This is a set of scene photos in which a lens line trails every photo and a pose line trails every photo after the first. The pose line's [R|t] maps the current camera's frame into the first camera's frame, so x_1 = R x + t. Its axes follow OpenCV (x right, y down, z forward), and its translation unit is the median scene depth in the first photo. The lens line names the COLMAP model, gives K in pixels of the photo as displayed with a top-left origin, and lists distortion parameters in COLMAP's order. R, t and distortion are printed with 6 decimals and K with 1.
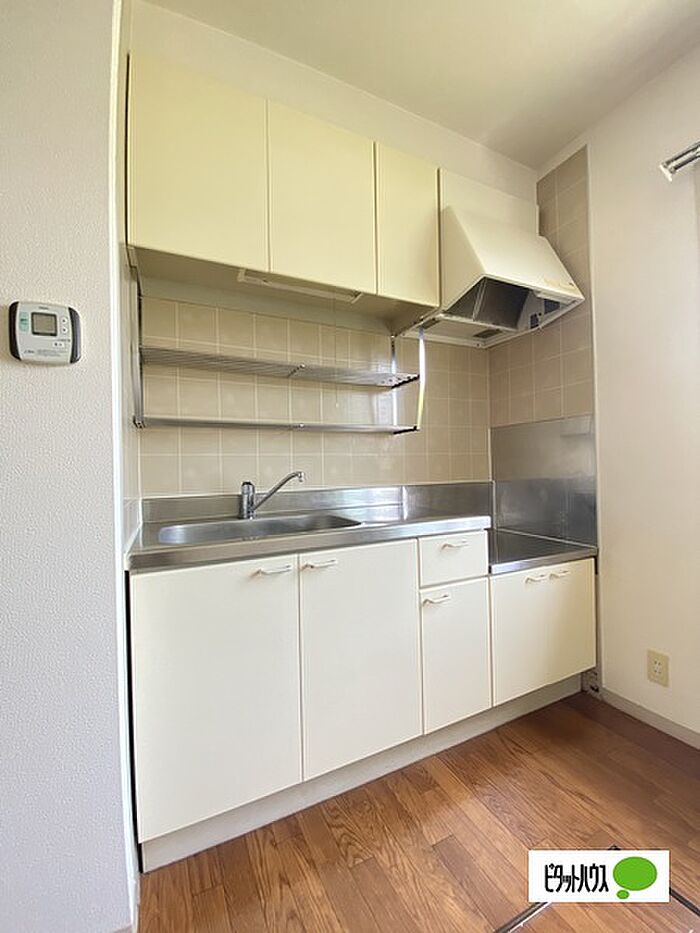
lens RADIAL K [[379.6, 0, 350.0], [0, 379.6, 466.5], [0, 0, 1]] dist [0.026297, -0.020605]
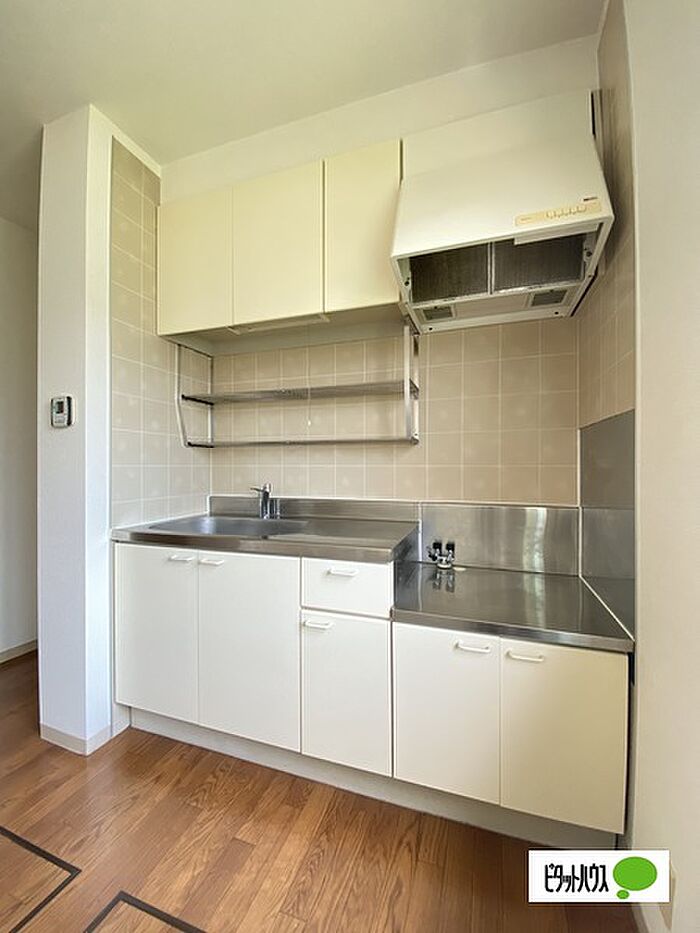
lens RADIAL K [[379.6, 0, 350.0], [0, 379.6, 466.5], [0, 0, 1]] dist [0.026297, -0.020605]
pose [[0.708711, 0.022342, -0.705145, 0.906937], [-0.012227, 0.999737, 0.019387, -0.066815], [0.705393, -0.005118, 0.708798, 0.355970]]
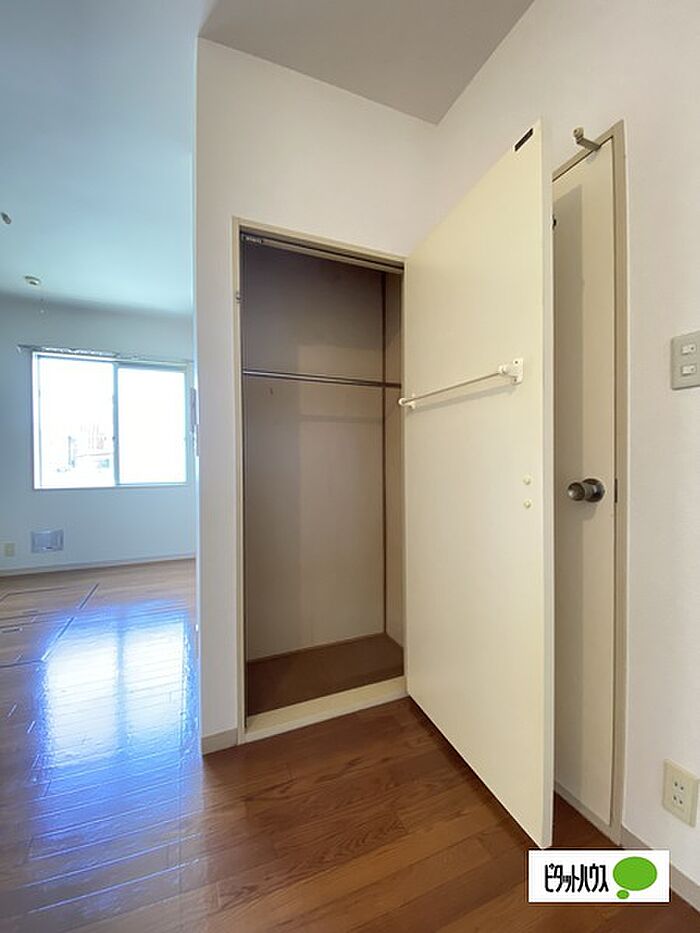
lens RADIAL K [[379.6, 0, 350.0], [0, 379.6, 466.5], [0, 0, 1]] dist [0.026297, -0.020605]
pose [[0.058615, 0.027042, 0.997914, -0.409541], [0.013389, 0.999522, -0.027872, 0.064308], [-0.998191, 0.014995, 0.058225, 0.808416]]
